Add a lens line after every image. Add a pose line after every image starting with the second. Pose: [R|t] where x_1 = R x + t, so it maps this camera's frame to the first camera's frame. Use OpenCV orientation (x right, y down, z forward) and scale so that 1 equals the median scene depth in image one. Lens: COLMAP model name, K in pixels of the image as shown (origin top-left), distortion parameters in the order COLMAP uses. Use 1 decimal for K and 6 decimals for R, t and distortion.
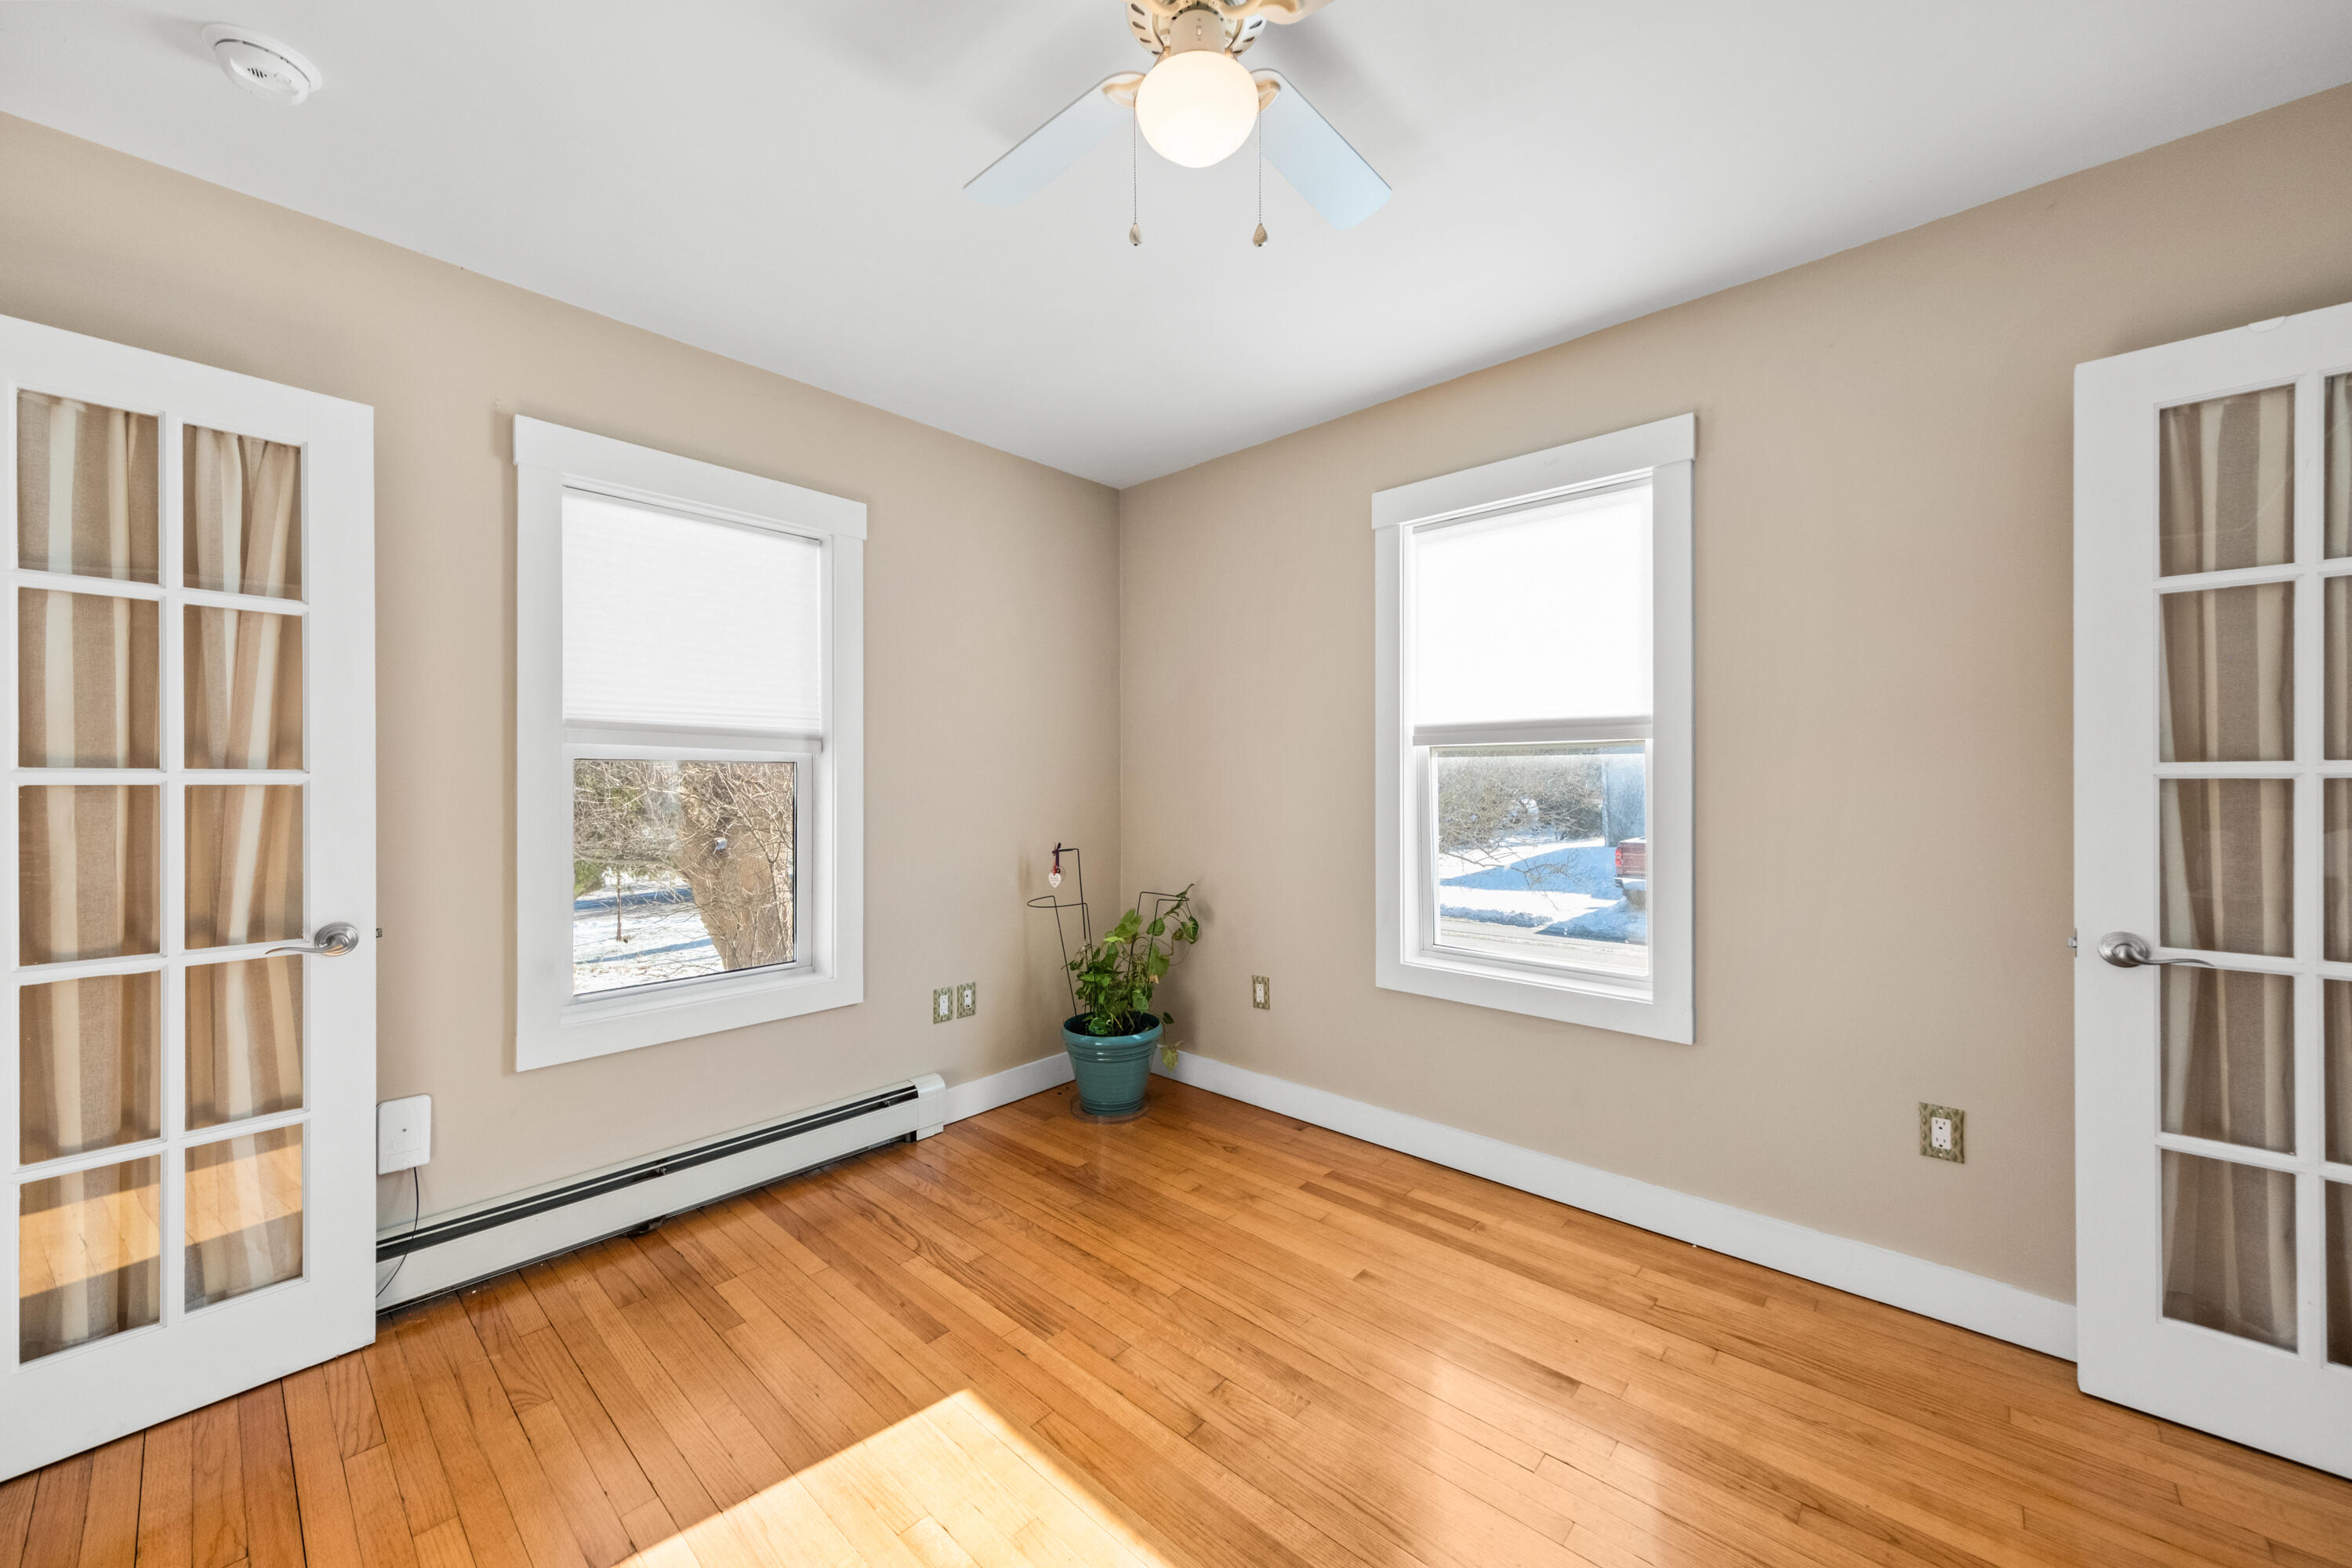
lens RADIAL K [[847.3, 0, 1174.8], [0, 847.3, 776.9], [0, 0, 1]] dist [-0.000294, -0.000343]
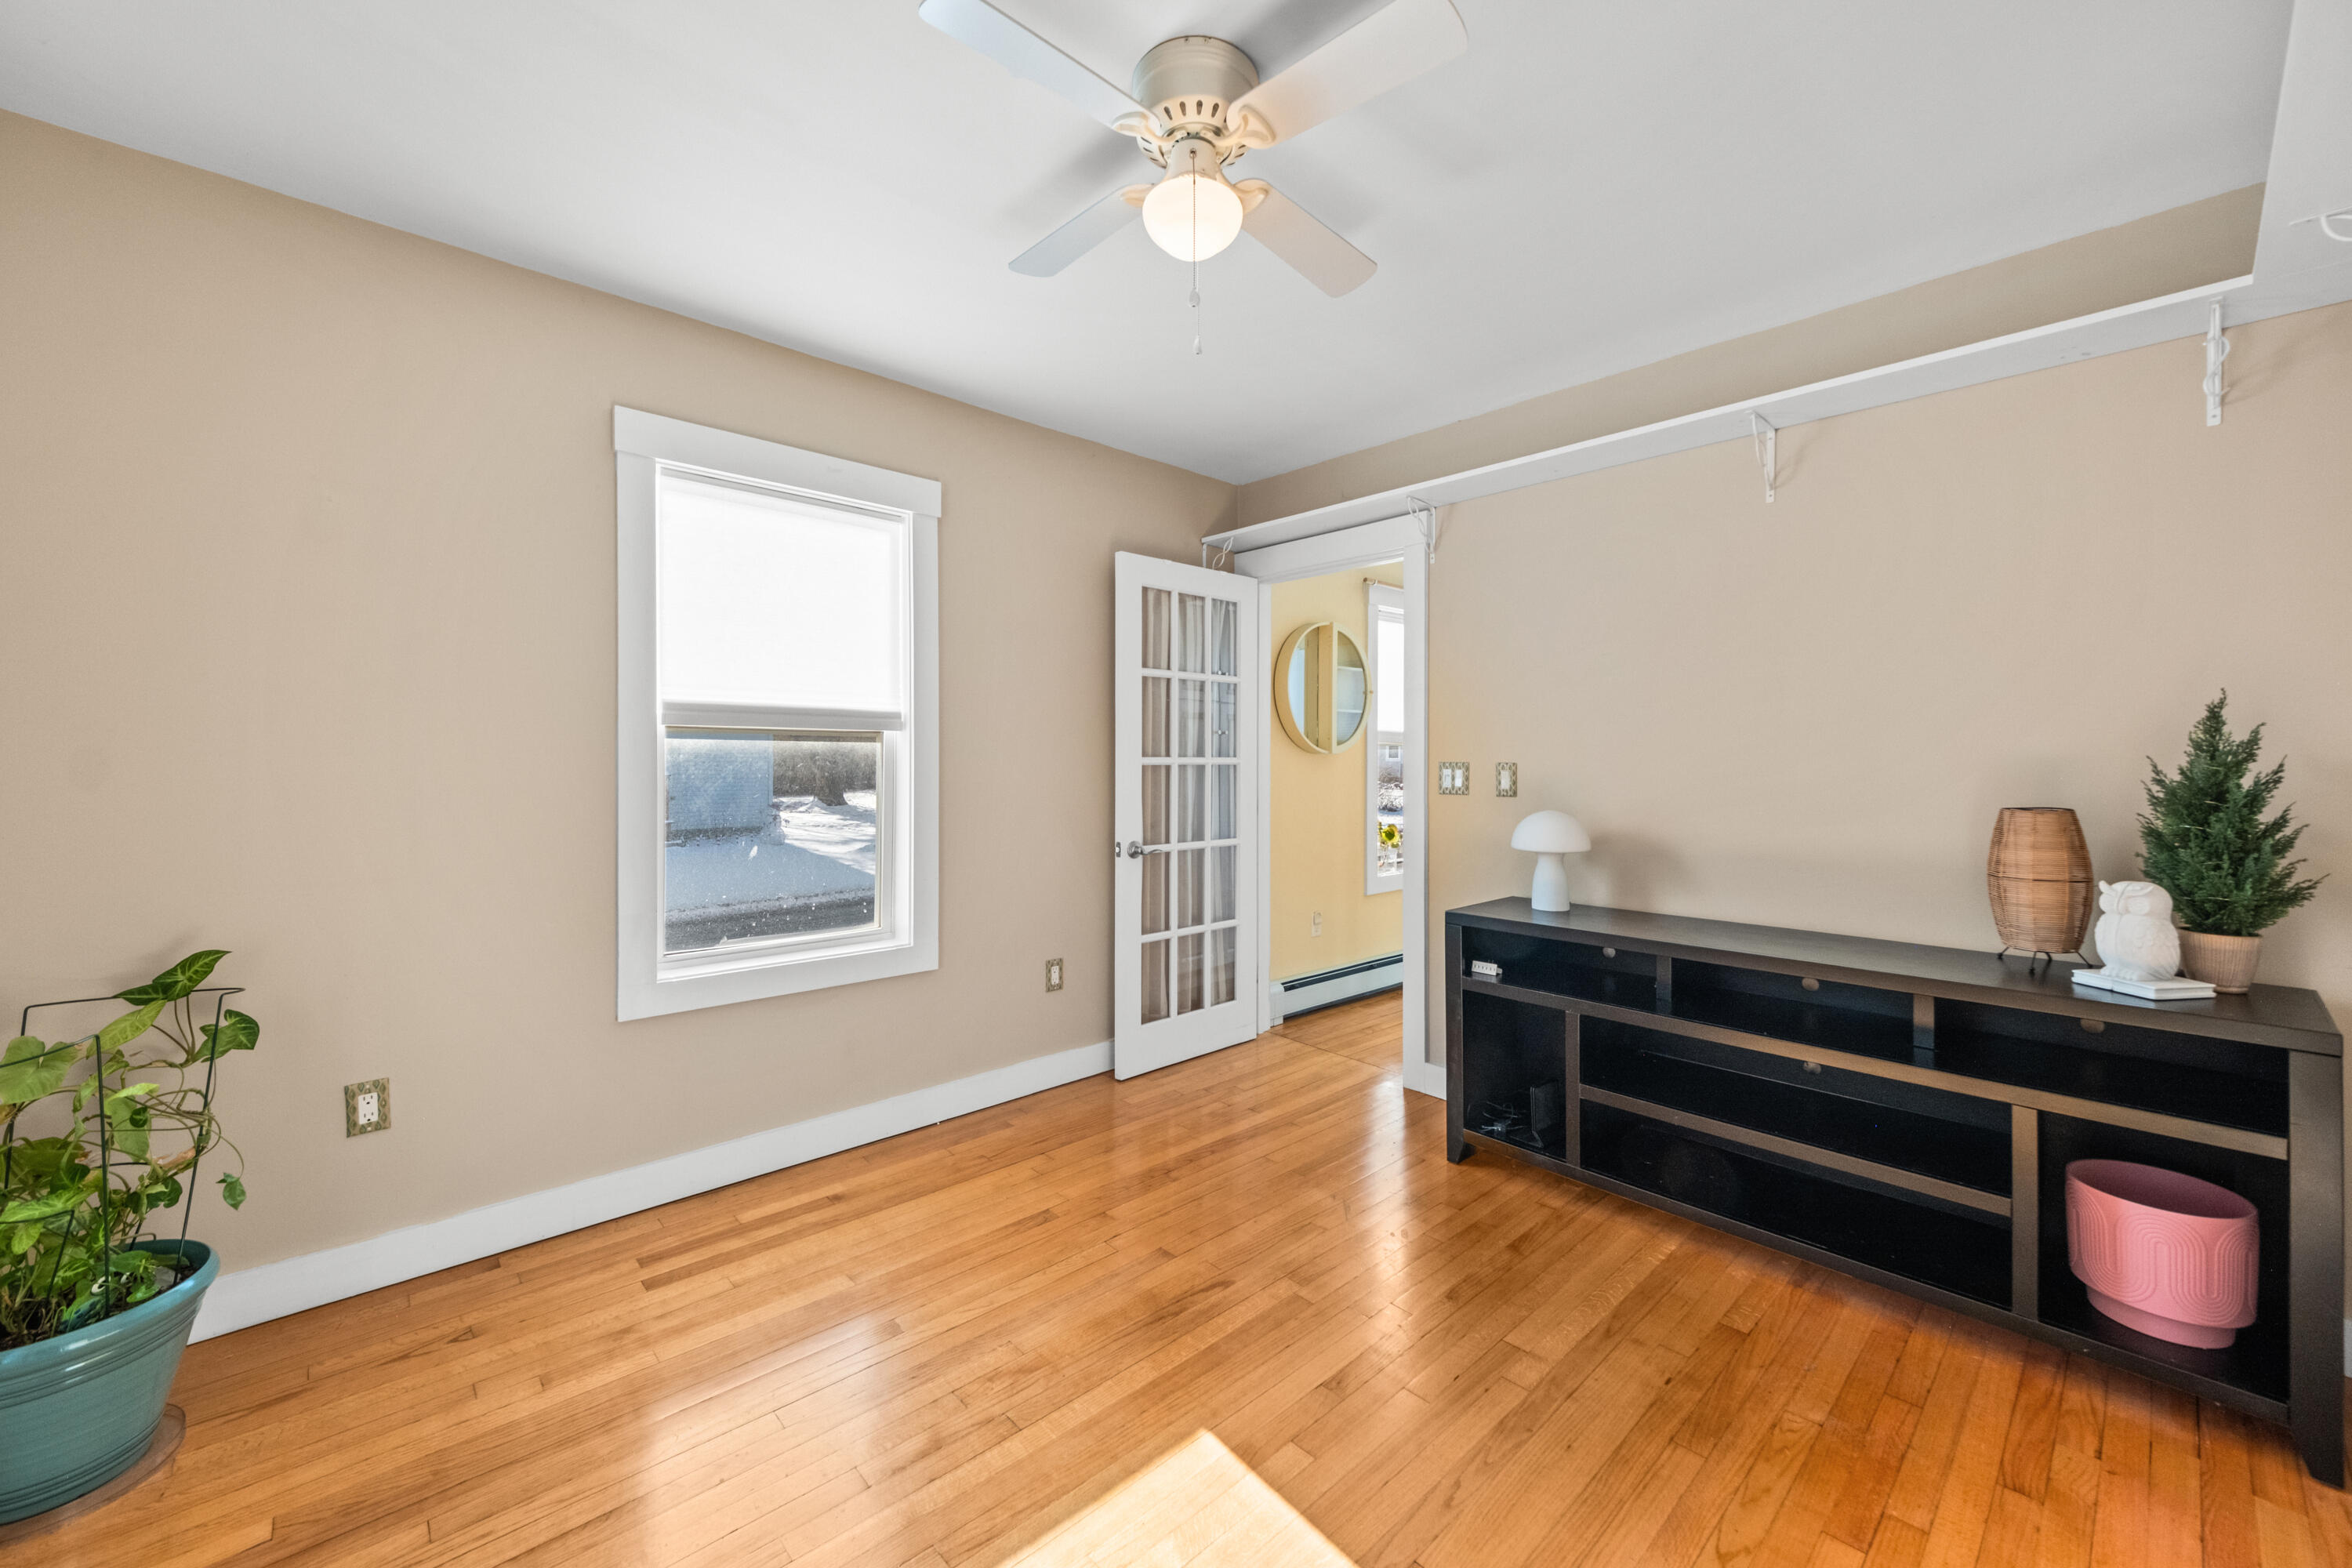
lens RADIAL K [[876.0, 0, 1171.7], [0, 876.0, 768.1], [0, 0, 1]] dist [0.001168, -0.000155]
pose [[0.106306, -0.000181, 0.994333, -0.647426], [-0.003236, 0.999995, 0.000528, 0.006015], [-0.994328, -0.003274, 0.106305, 0.474016]]
